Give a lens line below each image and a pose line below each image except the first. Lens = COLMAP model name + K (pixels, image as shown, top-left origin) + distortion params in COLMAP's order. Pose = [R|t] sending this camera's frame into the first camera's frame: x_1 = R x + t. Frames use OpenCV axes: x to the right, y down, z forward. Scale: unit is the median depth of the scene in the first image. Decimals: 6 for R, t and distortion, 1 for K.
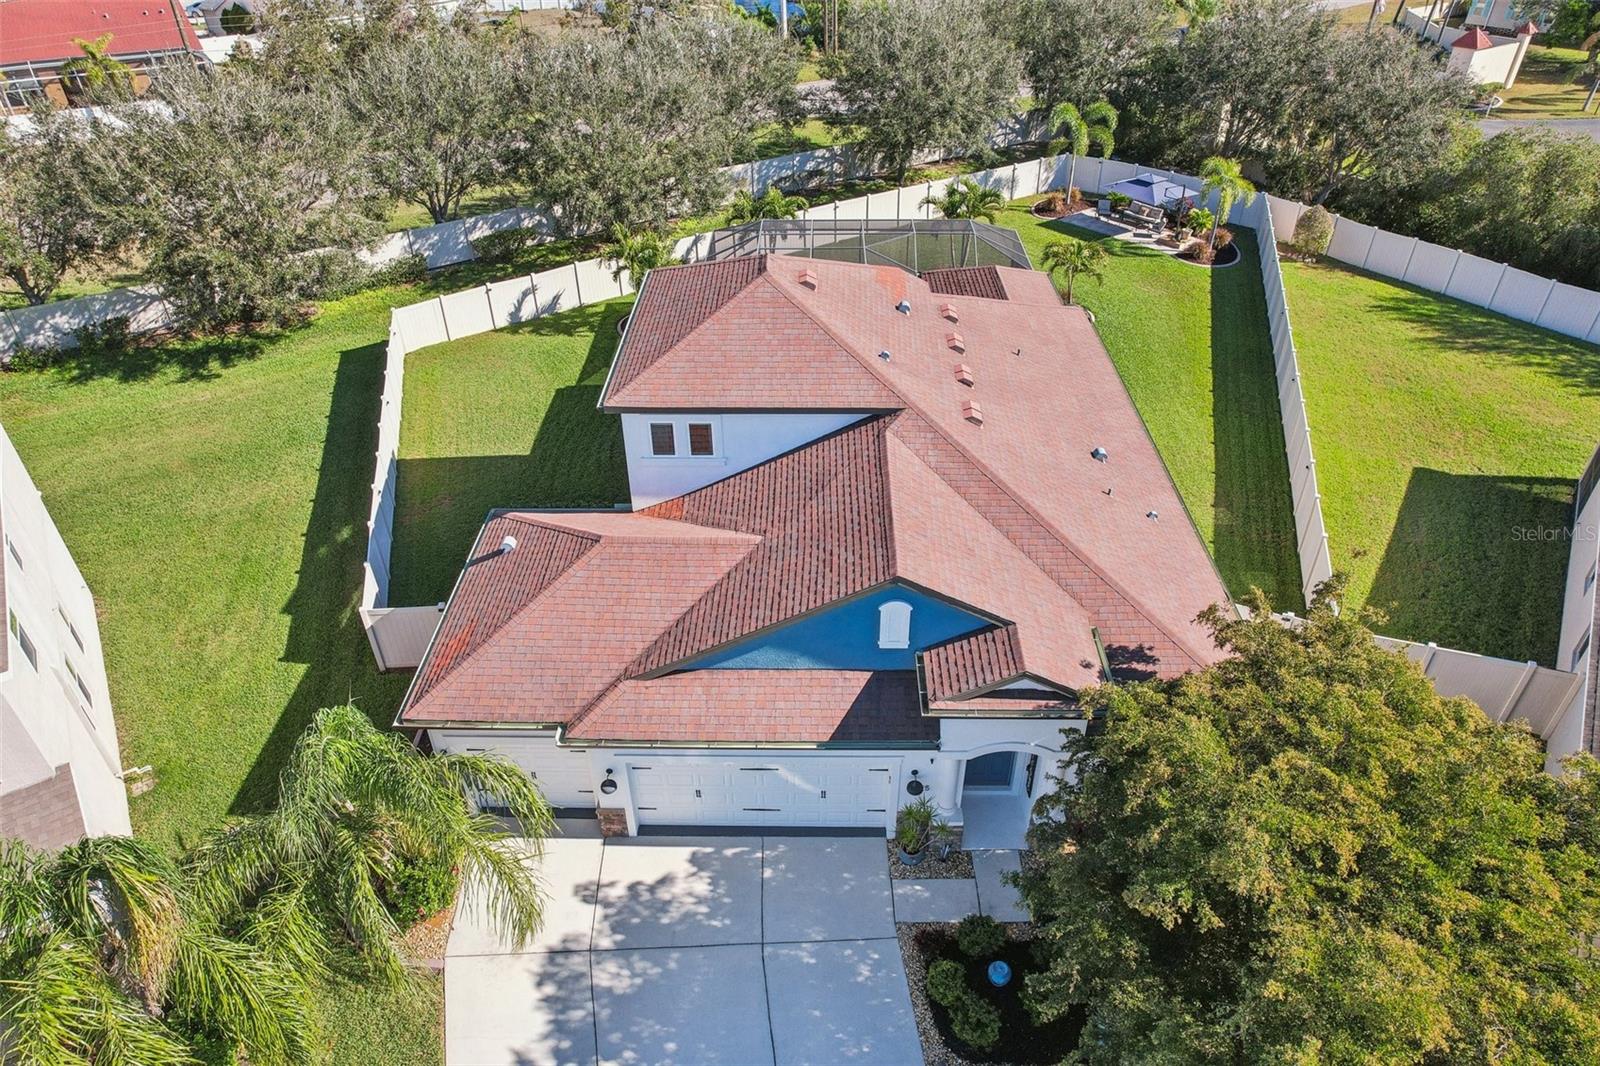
lens RADIAL K [[1025.2, 0, 794.0], [0, 1025.2, 523.4], [0, 0, 1]] dist [-0.009354, 0.009011]
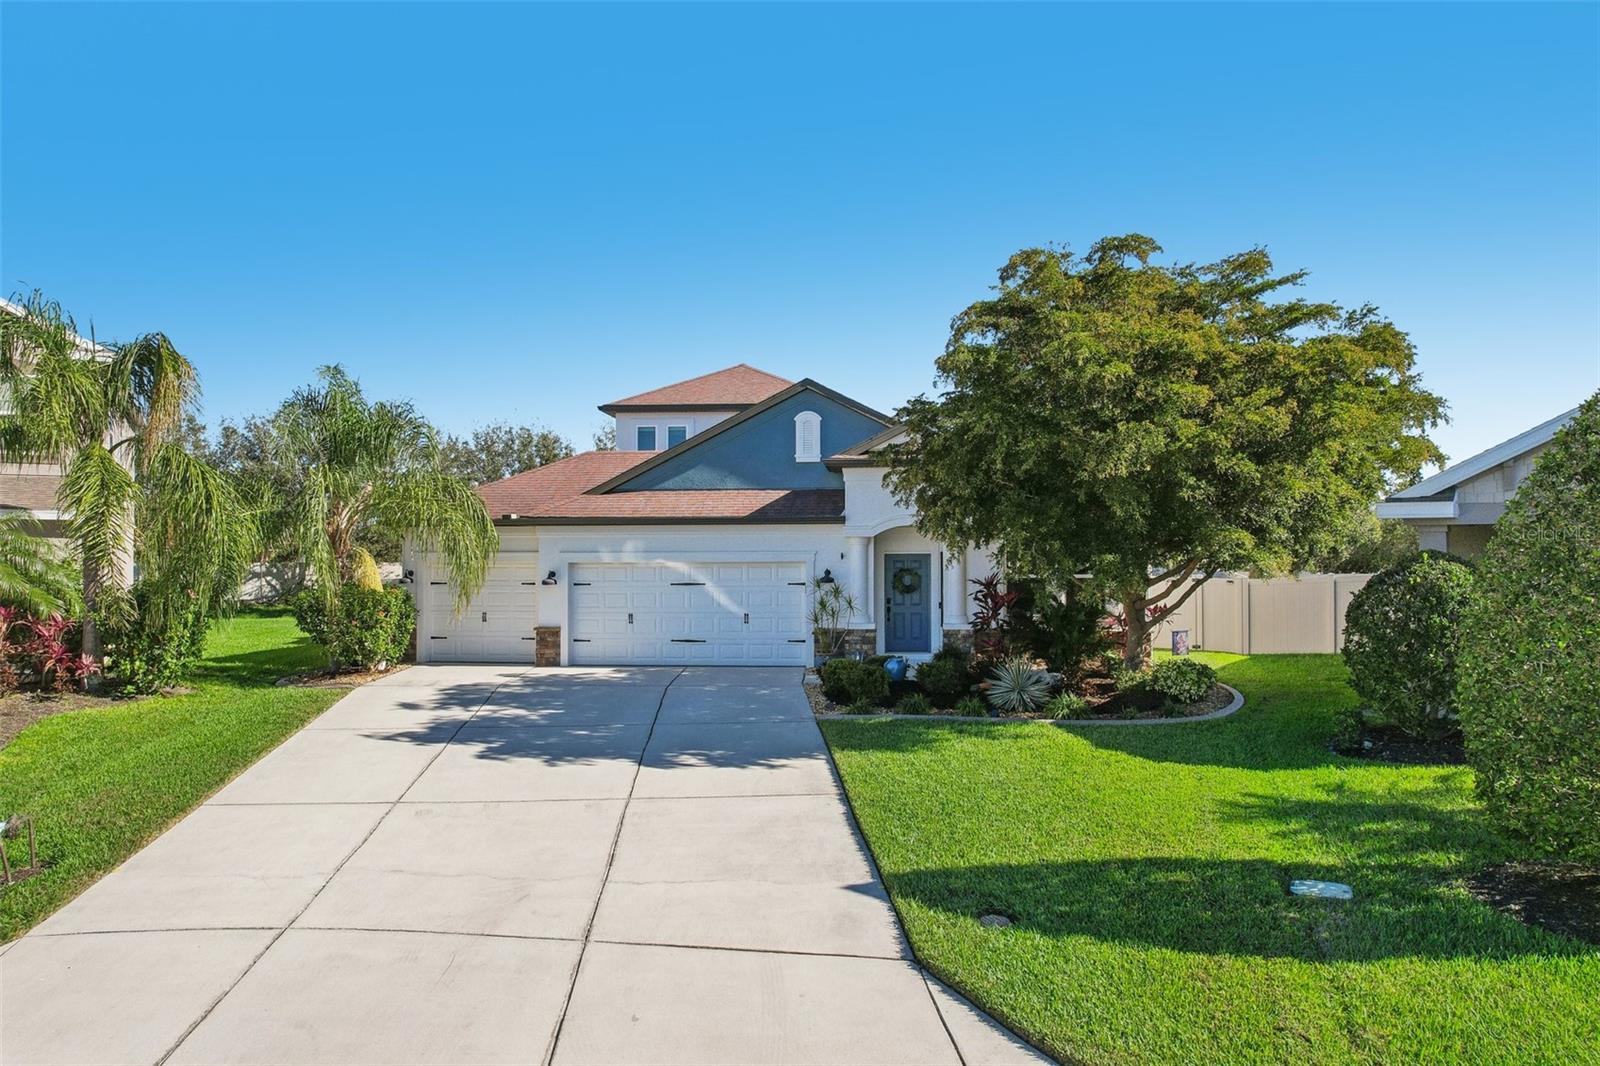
lens RADIAL K [[1025.2, 0, 812.2], [0, 1025.2, 529.3], [0, 0, 1]] dist [-0.009354, 0.009011]
pose [[0.998796, 0.002554, -0.048997, 0.149948], [-0.031310, 0.802045, -0.596442, 0.826460], [0.037774, 0.597258, 0.801159, 0.082445]]
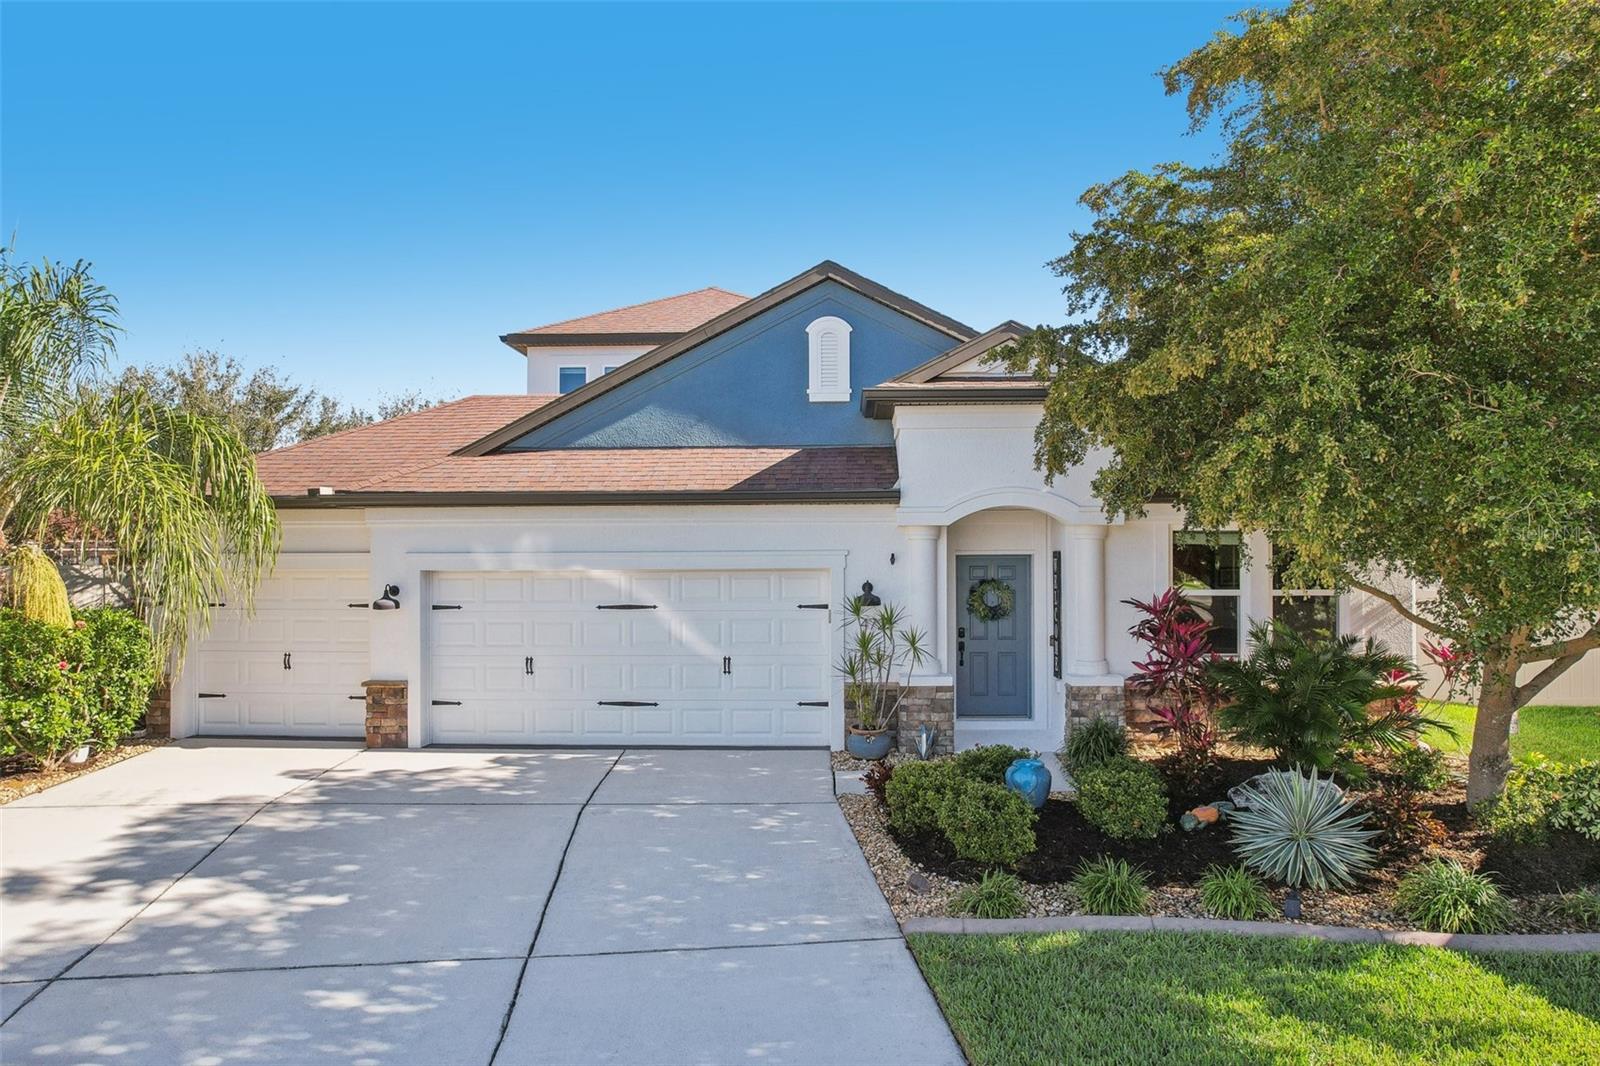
lens RADIAL K [[1025.2, 0, 789.8], [0, 1025.2, 527.6], [0, 0, 1]] dist [-0.009354, 0.009011]
pose [[0.999457, 0.001678, -0.032916, 0.086346], [-0.021012, 0.801870, -0.597129, 0.564952], [0.025392, 0.597496, 0.801470, 0.449152]]
